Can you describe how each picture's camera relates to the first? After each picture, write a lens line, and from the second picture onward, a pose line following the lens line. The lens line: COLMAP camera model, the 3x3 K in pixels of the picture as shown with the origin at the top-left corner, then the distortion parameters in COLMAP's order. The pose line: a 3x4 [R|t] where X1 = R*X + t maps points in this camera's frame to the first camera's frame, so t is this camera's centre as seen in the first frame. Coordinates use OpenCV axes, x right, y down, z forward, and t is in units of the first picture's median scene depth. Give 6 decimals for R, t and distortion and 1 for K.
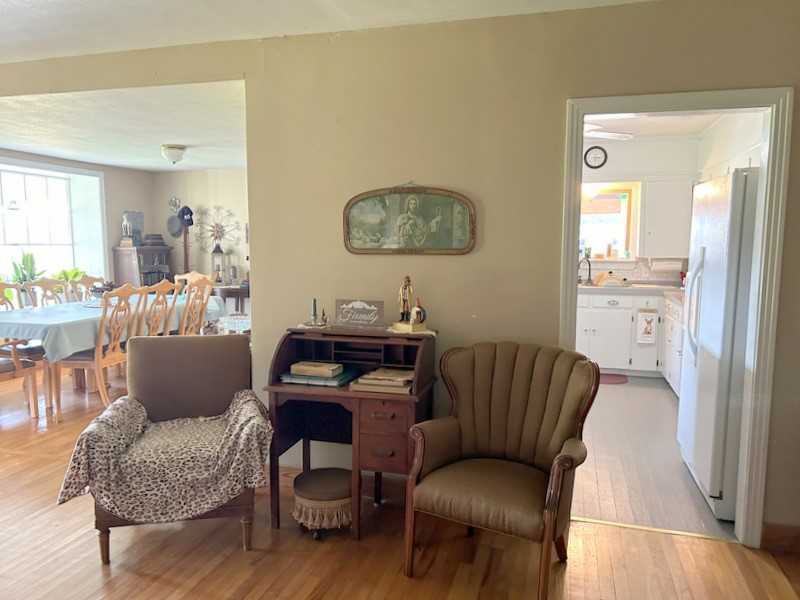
lens RADIAL K [[604.9, 0, 400.0], [0, 604.9, 300.0], [0, 0, 1]] dist [0.113028, -0.159706]
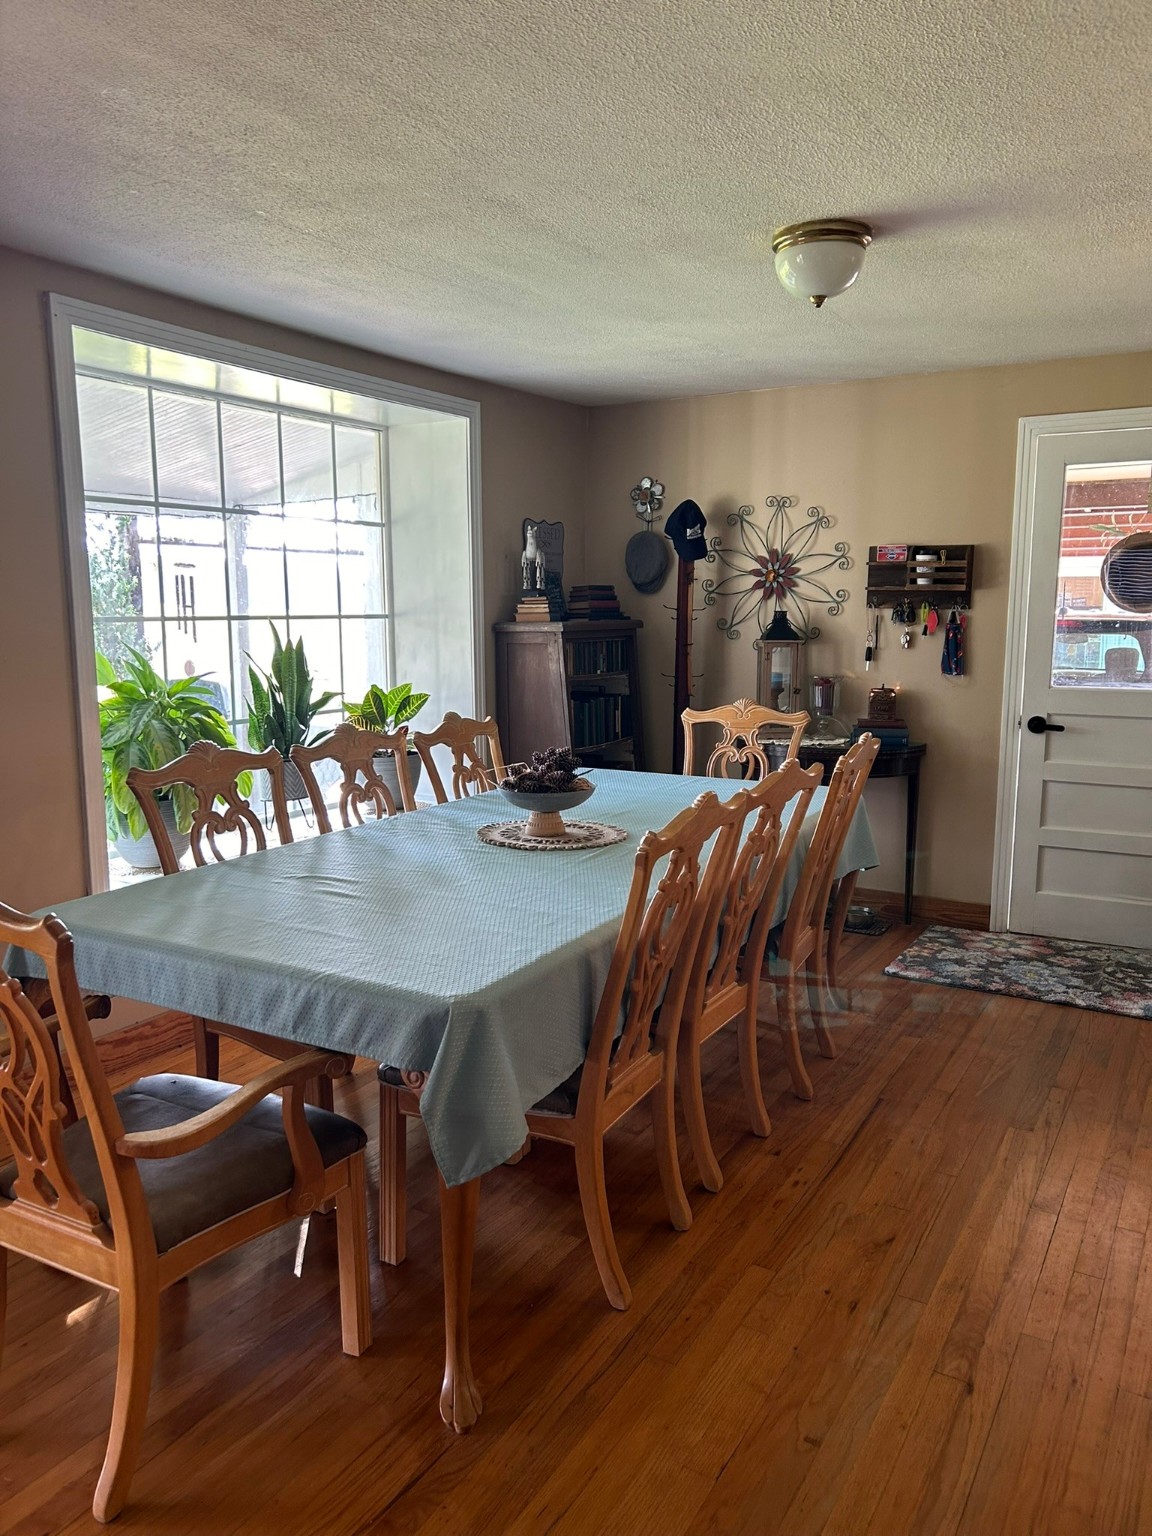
lens RADIAL K [[1161.5, 0, 576.0], [0, 1161.5, 768.0], [0, 0, 1]] dist [0.113028, -0.159706]
pose [[0.966248, 0.033962, -0.255367, -0.245238], [-0.021852, 0.998505, 0.050112, -0.036974], [0.256687, -0.042840, 0.965545, 0.360059]]
